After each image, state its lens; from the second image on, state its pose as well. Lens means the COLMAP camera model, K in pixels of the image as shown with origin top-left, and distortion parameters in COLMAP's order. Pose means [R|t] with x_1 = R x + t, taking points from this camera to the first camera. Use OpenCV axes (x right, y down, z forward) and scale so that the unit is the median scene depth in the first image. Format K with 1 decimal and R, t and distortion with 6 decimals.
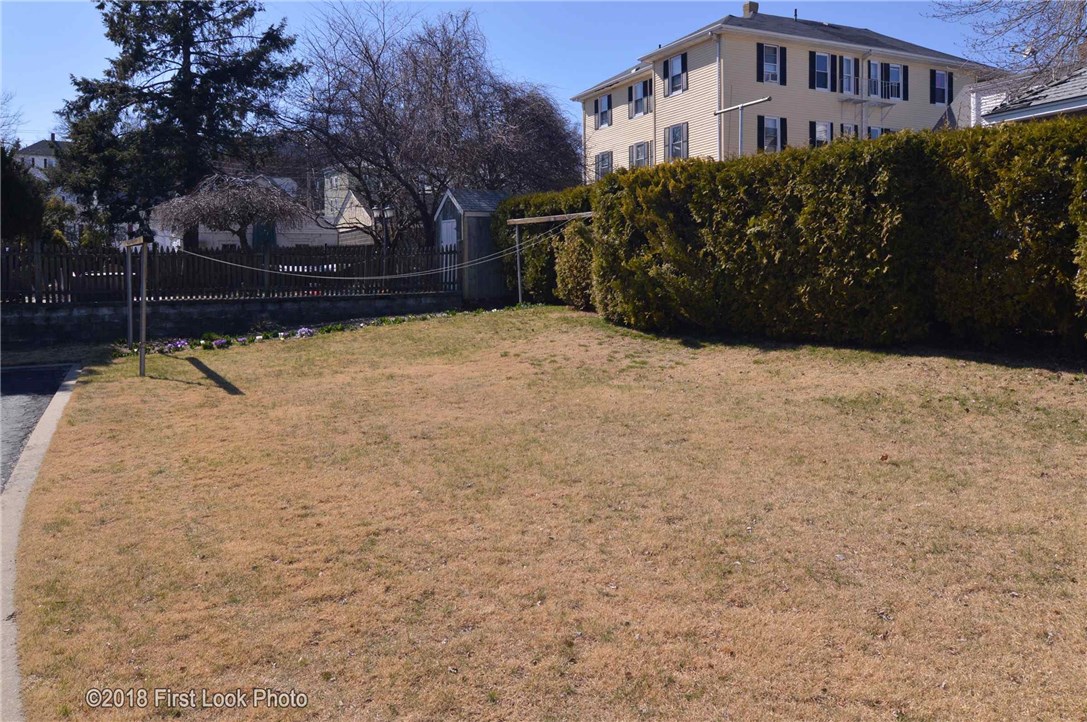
lens RADIAL K [[744.8, 0, 540.6], [0, 744.8, 309.1], [0, 0, 1]] dist [-0.001913, -0.000475]
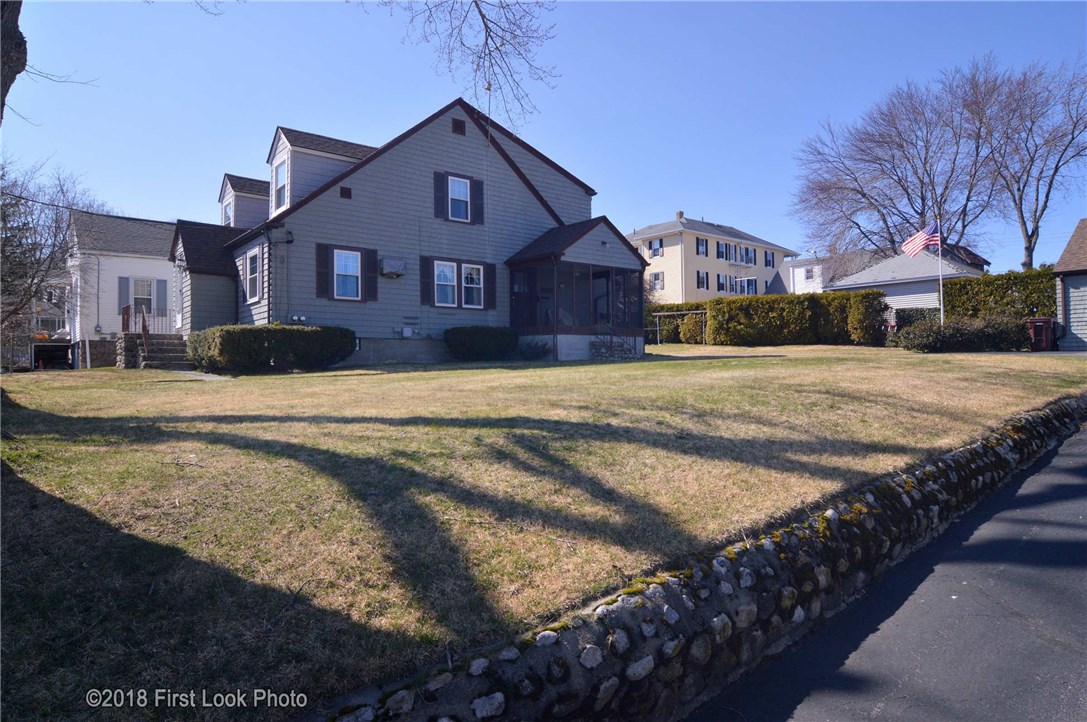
lens RADIAL K [[630.3, 0, 543.4], [0, 630.3, 361.4], [0, 0, 1]] dist [0.002752, 0.000631]
pose [[0.974758, 0.012480, 0.222916, -0.541611], [0.001837, 0.997954, -0.063902, 0.114430], [-0.223258, 0.062699, 0.972741, -0.645283]]
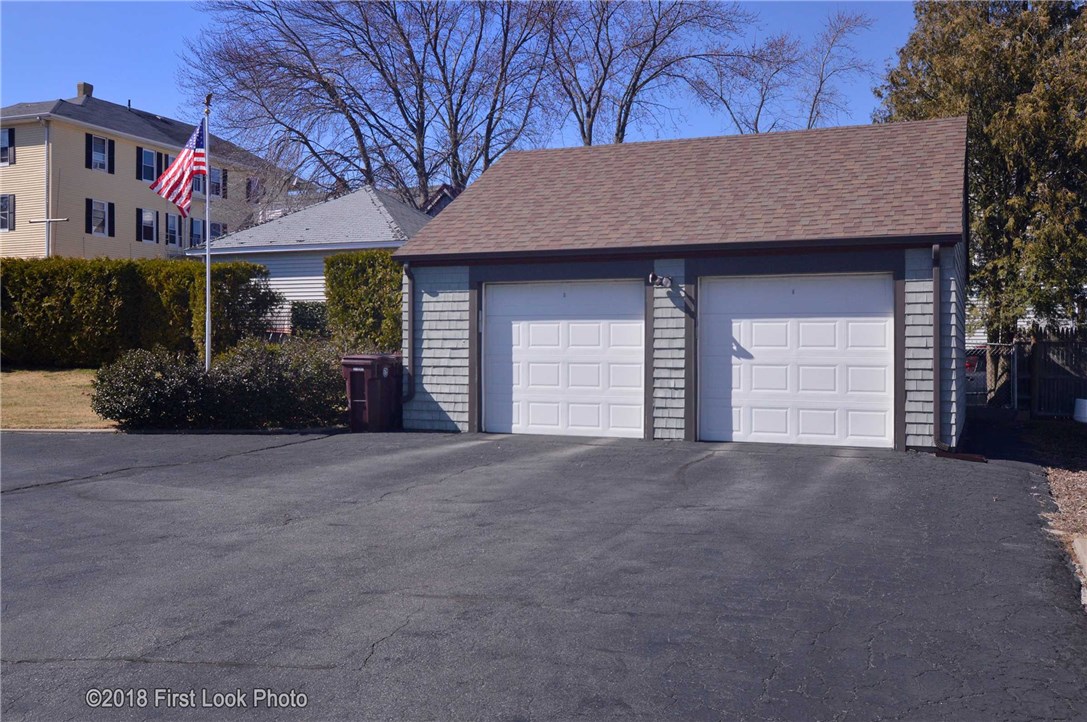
lens RADIAL K [[950.8, 0, 544.2], [0, 950.8, 356.1], [0, 0, 1]] dist [0.002574, 0.006482]
pose [[0.767319, 0.019891, 0.640957, -0.087810], [0.011828, 0.998910, -0.045160, 0.045801], [-0.641157, 0.042233, 0.766247, -0.512808]]
